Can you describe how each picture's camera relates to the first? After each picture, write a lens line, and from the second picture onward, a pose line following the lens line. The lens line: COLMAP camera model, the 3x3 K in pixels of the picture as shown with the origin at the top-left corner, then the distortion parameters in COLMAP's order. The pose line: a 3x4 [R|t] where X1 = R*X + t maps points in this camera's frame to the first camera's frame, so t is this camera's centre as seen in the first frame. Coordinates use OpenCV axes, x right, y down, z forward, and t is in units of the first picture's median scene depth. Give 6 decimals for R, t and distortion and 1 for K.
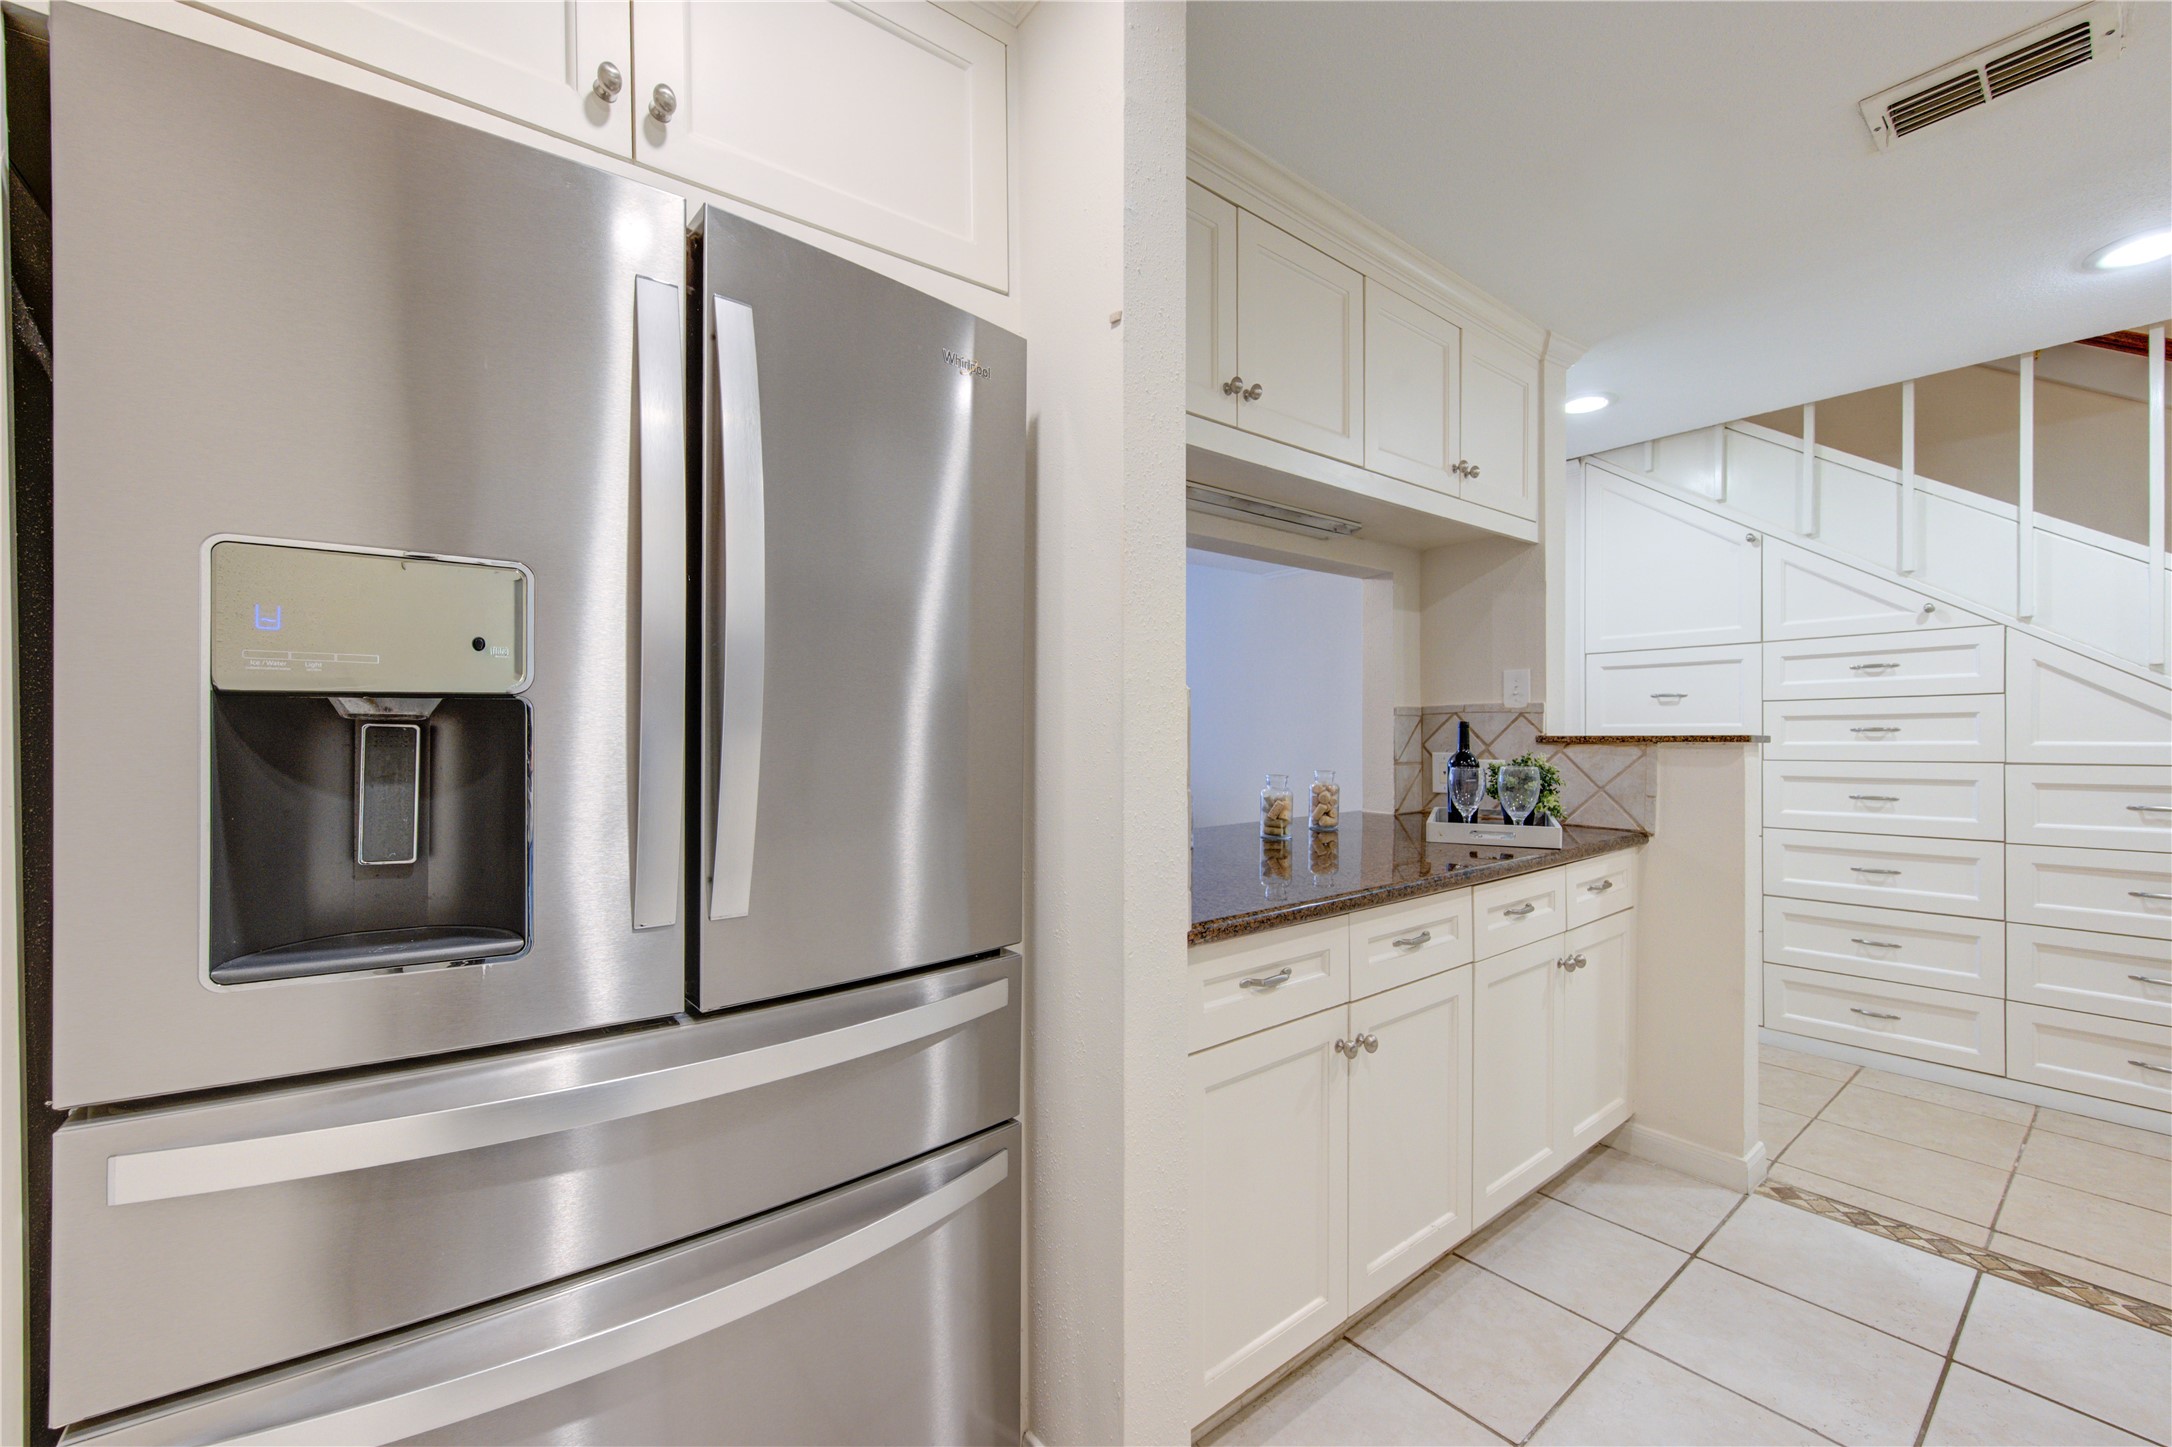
lens RADIAL K [[861.2, 0, 1103.1], [0, 861.2, 741.6], [0, 0, 1]] dist [0.002524, -0.000338]
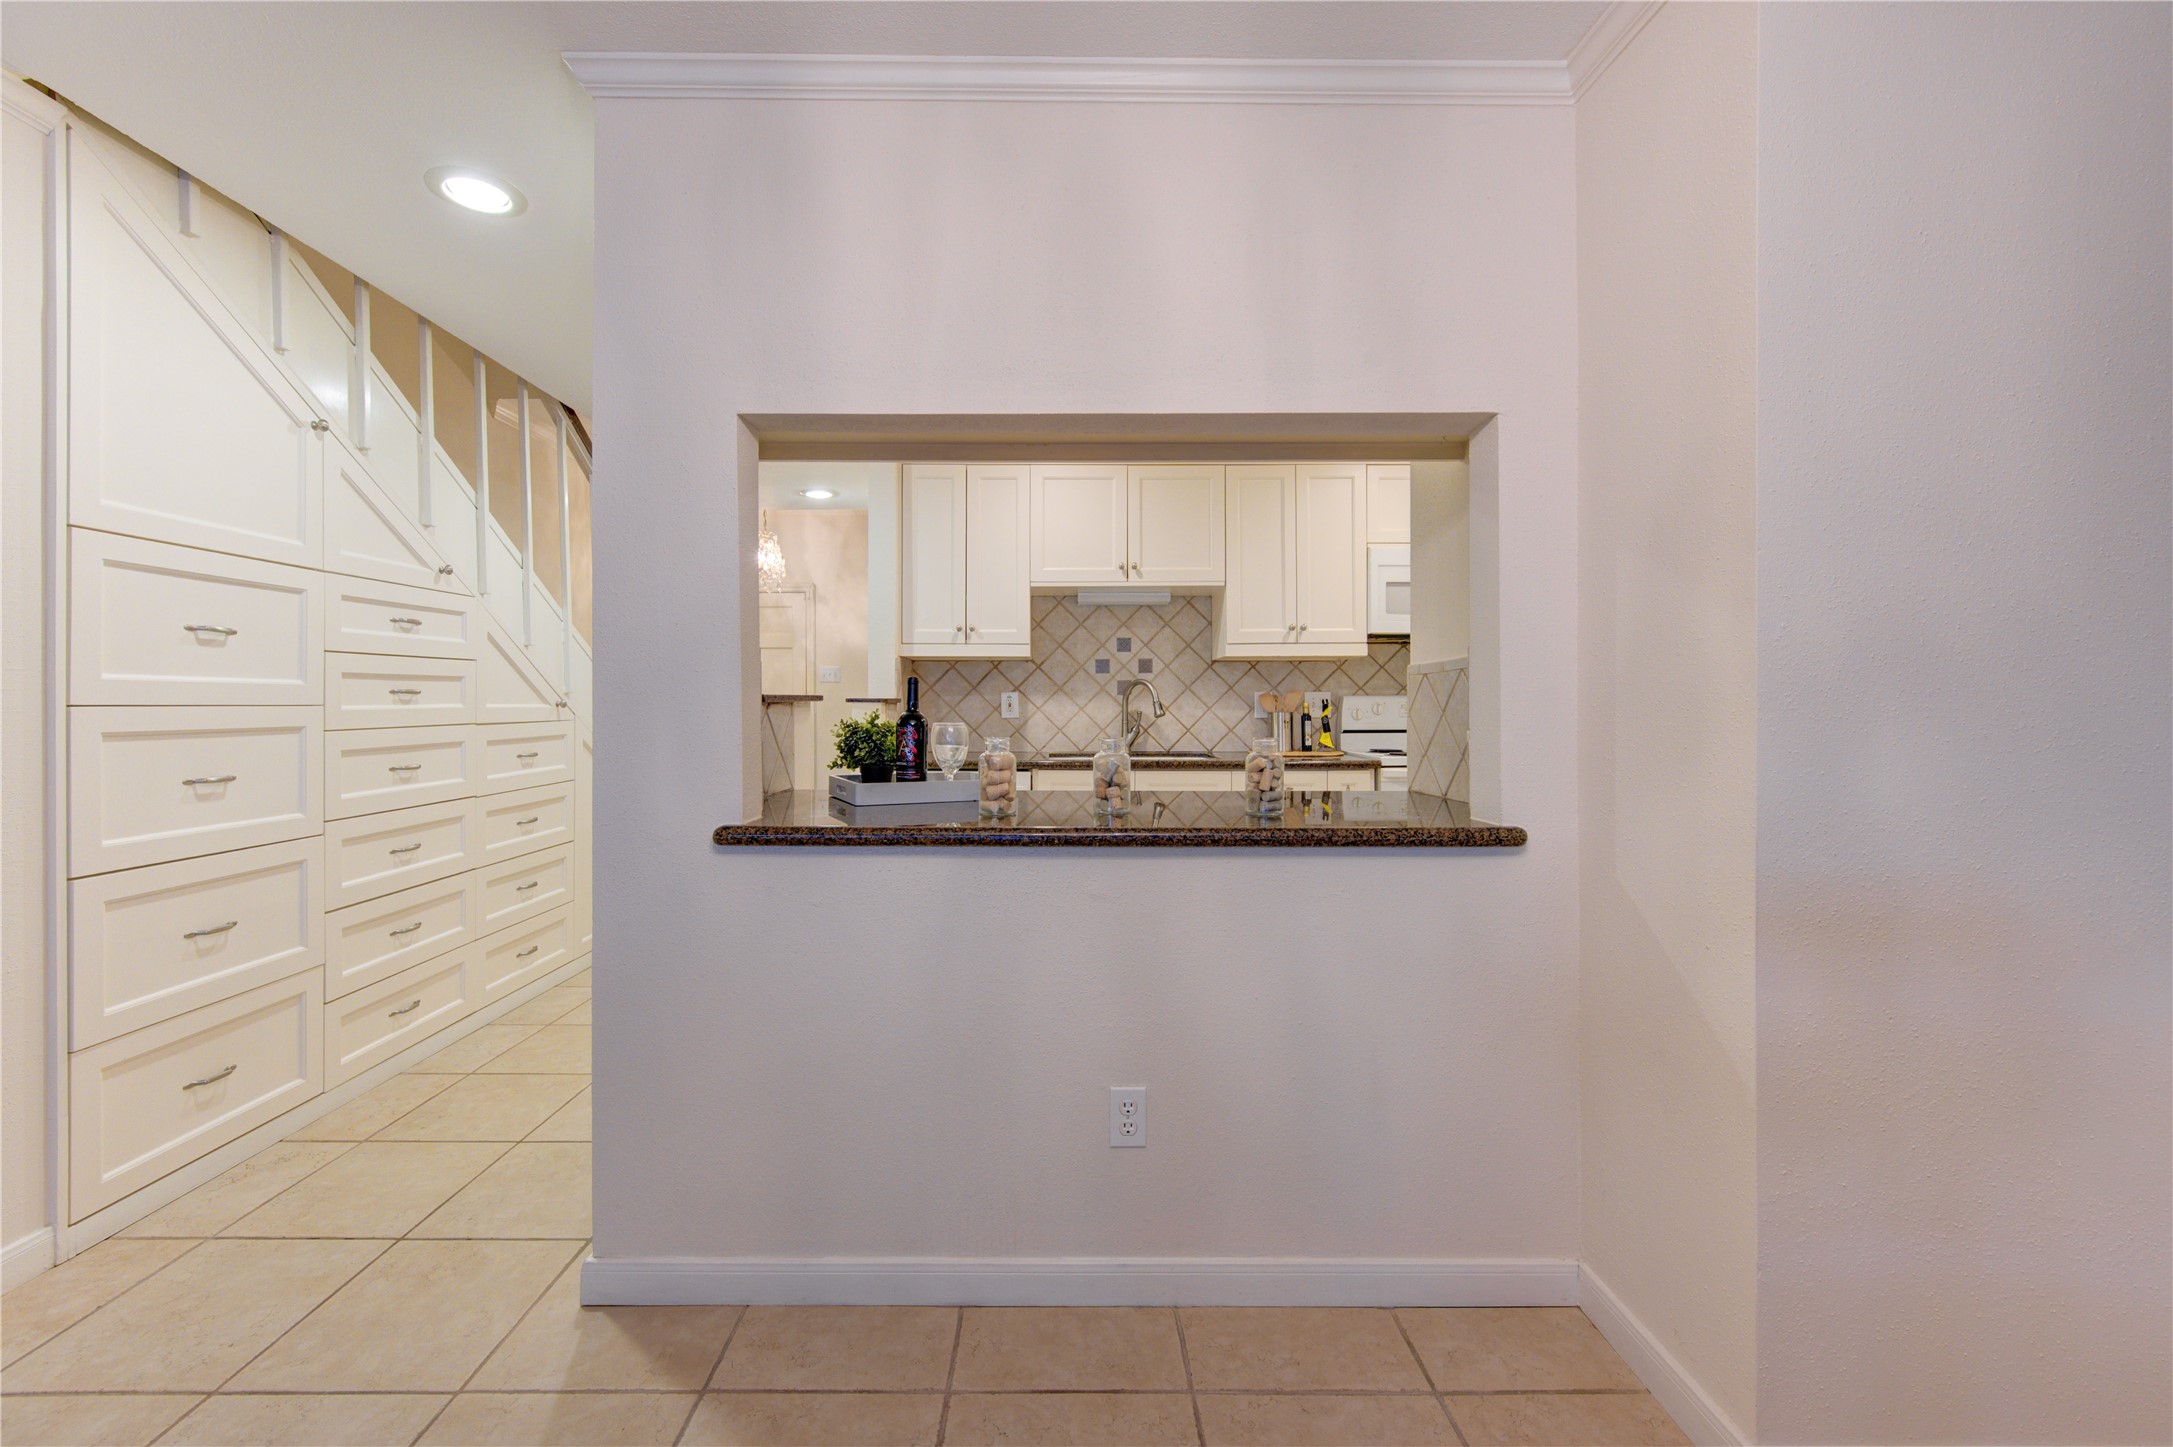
lens RADIAL K [[861.6, 0, 1092.7], [0, 861.6, 715.8], [0, 0, 1]] dist [0.002524, -0.000338]
pose [[-0.795735, -0.003373, 0.605635, -0.260482], [0.010804, 0.999746, 0.019762, 0.001203], [-0.605548, 0.022269, -0.795497, 1.527069]]
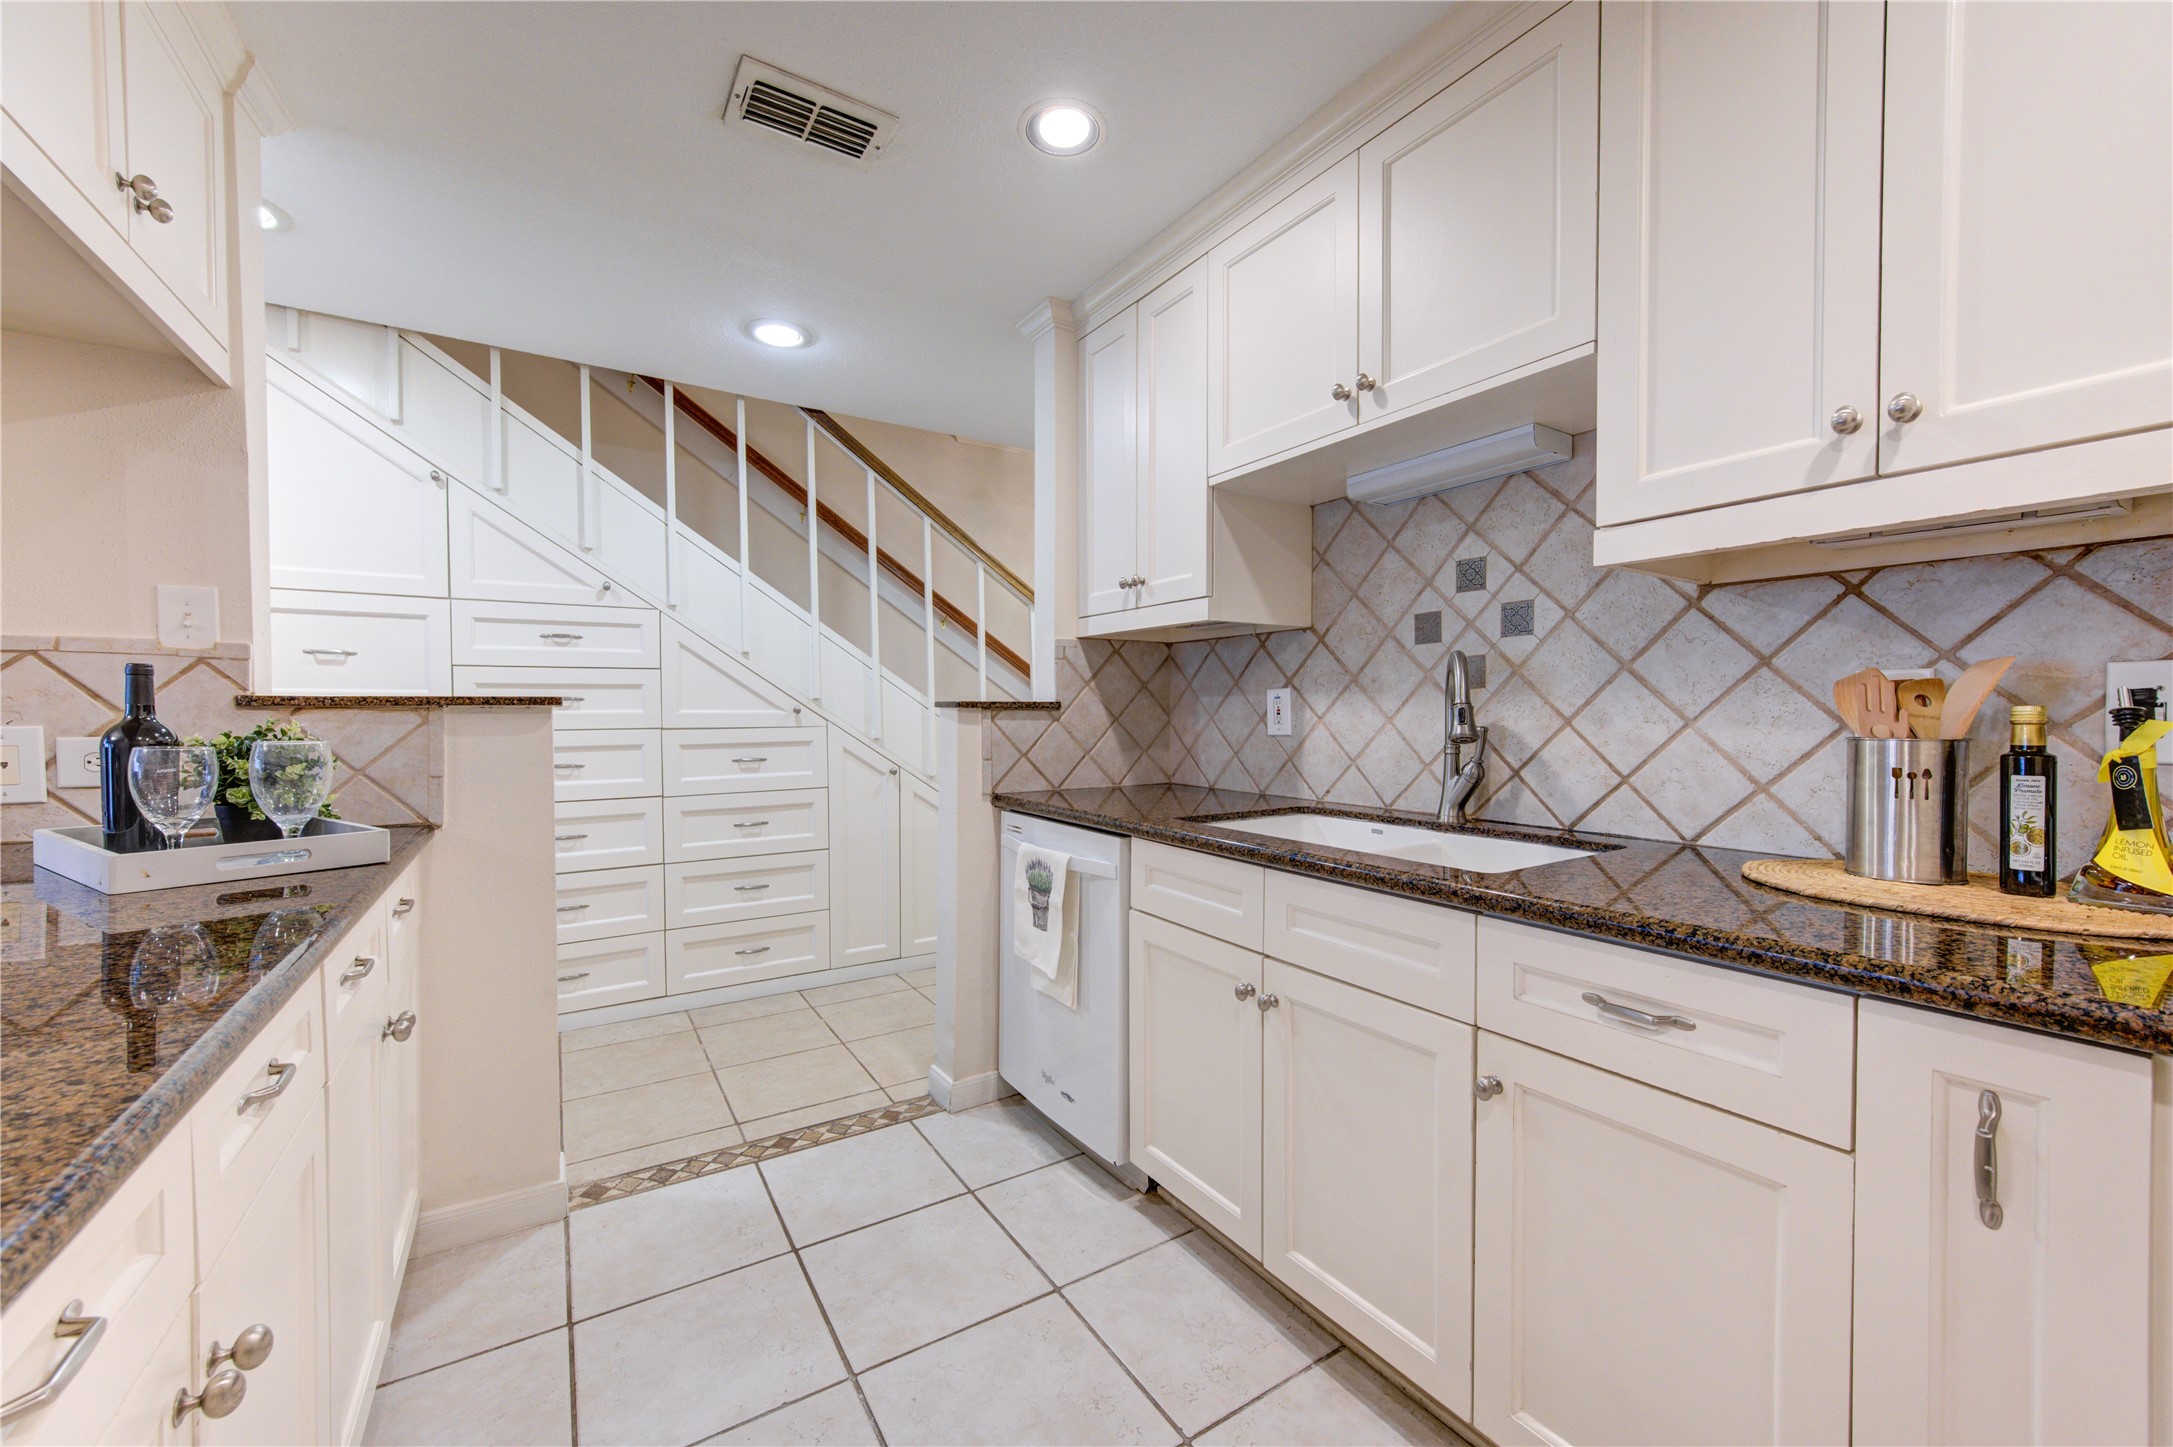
lens RADIAL K [[861.6, 0, 1079.8], [0, 861.6, 734.5], [0, 0, 1]] dist [0.002524, -0.000338]
pose [[0.116519, -0.021862, 0.992948, -0.052338], [0.009713, 0.999735, 0.020871, 0.015063], [-0.993141, 0.007213, 0.116701, 0.330206]]
